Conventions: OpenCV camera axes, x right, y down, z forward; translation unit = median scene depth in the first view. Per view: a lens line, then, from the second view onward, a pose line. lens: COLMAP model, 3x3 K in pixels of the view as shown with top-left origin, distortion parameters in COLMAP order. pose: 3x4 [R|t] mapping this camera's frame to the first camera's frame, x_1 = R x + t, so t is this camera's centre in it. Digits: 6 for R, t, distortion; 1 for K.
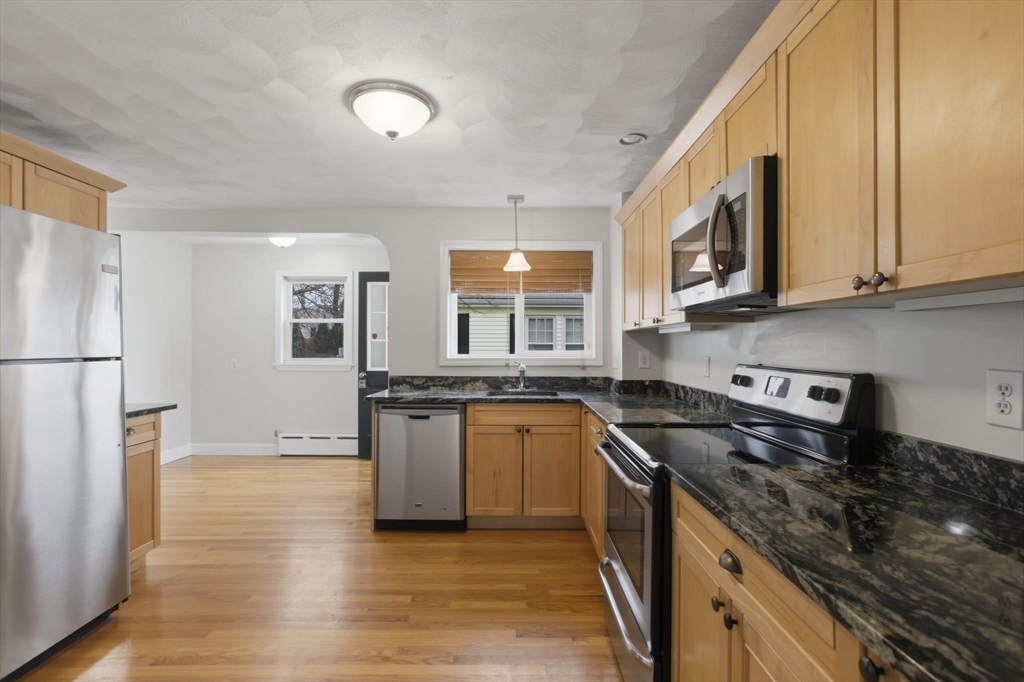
lens RADIAL K [[471.9, 0, 520.9], [0, 471.9, 346.2], [0, 0, 1]] dist [-0.006269, 0.003864]
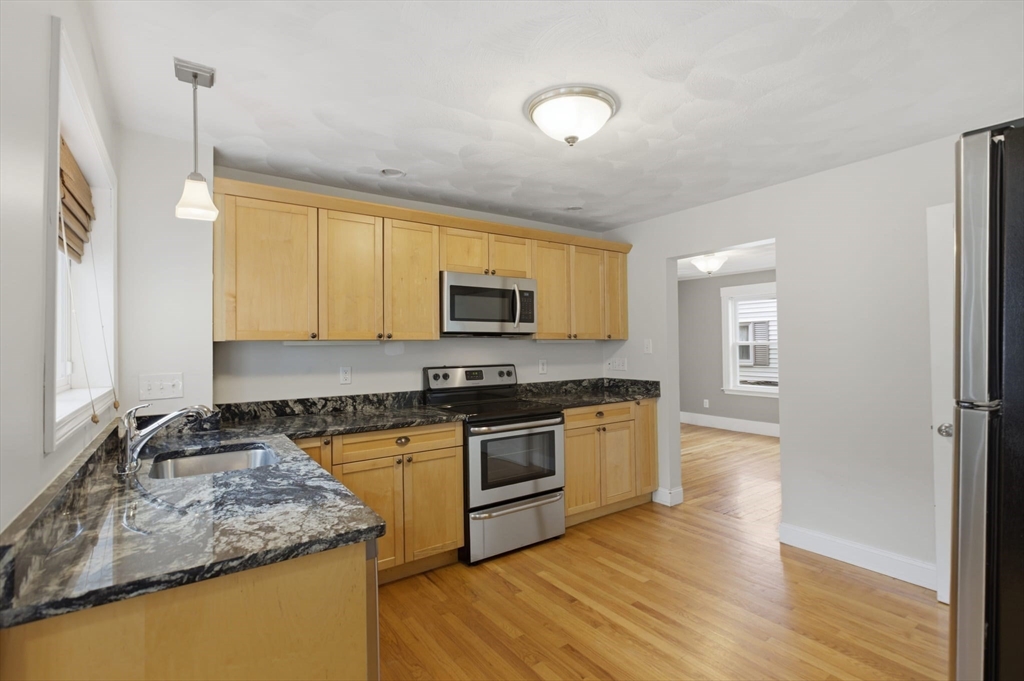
lens RADIAL K [[471.9, 0, 511.3], [0, 471.9, 337.4], [0, 0, 1]] dist [-0.006269, 0.003864]
pose [[-0.553365, 0.015763, 0.832790, -0.564438], [0.009439, 0.999875, -0.012653, -0.022396], [-0.832885, 0.000859, -0.553445, 0.924405]]
